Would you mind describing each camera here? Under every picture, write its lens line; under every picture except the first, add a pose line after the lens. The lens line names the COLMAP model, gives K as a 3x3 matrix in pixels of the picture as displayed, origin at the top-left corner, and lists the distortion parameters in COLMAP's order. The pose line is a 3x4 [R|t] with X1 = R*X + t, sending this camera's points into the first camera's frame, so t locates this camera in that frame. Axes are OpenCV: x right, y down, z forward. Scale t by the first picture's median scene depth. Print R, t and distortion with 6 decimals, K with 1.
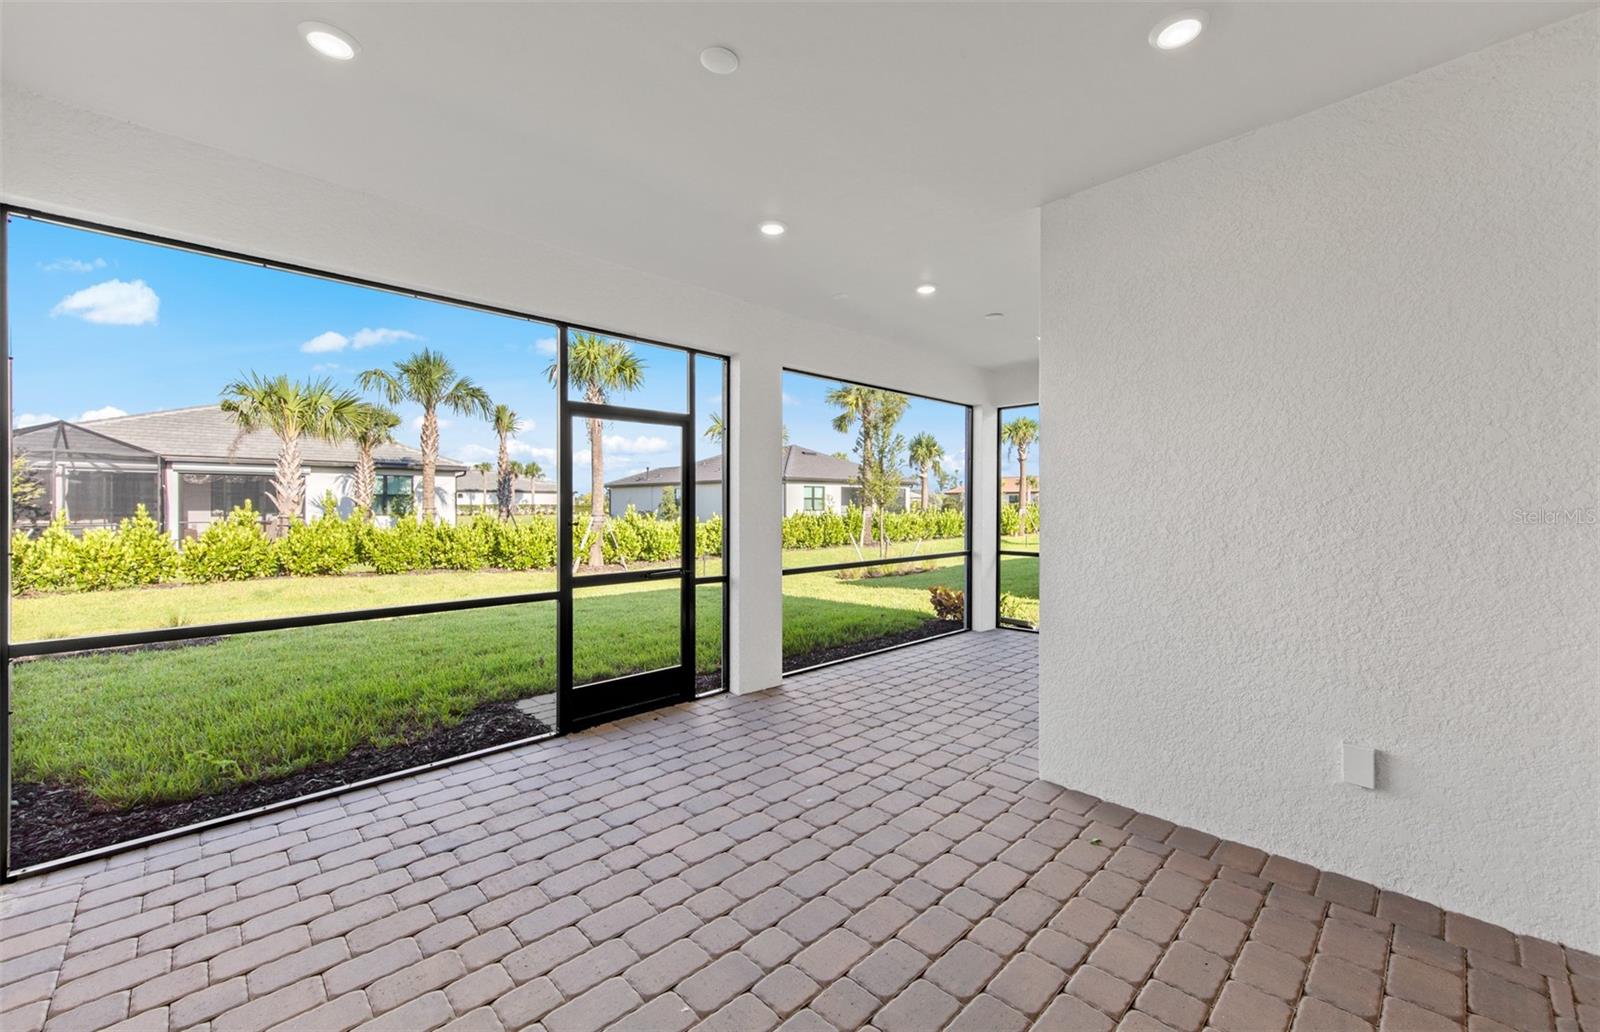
lens RADIAL K [[625.6, 0, 804.0], [0, 625.6, 502.0], [0, 0, 1]] dist [0.007785, 0.000179]
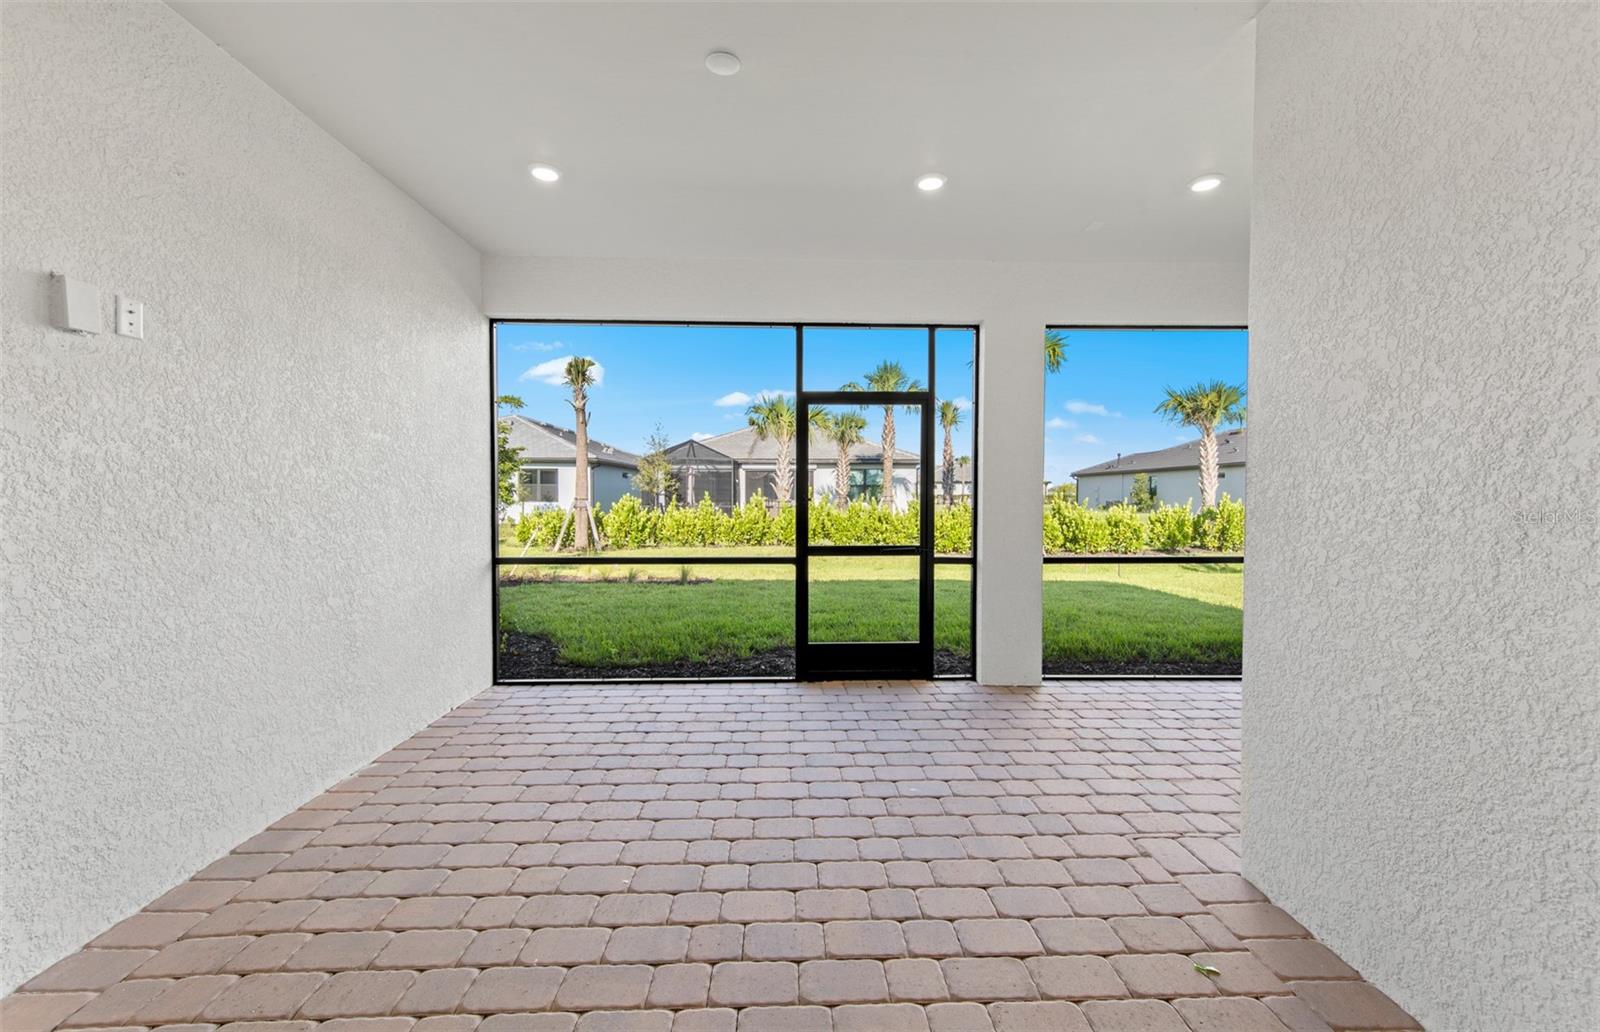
lens RADIAL K [[625.6, 0, 799.7], [0, 625.6, 503.4], [0, 0, 1]] dist [0.007785, 0.000179]
pose [[0.739362, 0.009634, -0.673239, 0.399618], [0.002029, 0.999861, 0.016537, 0.023584], [0.673305, -0.013593, 0.739240, 0.151818]]
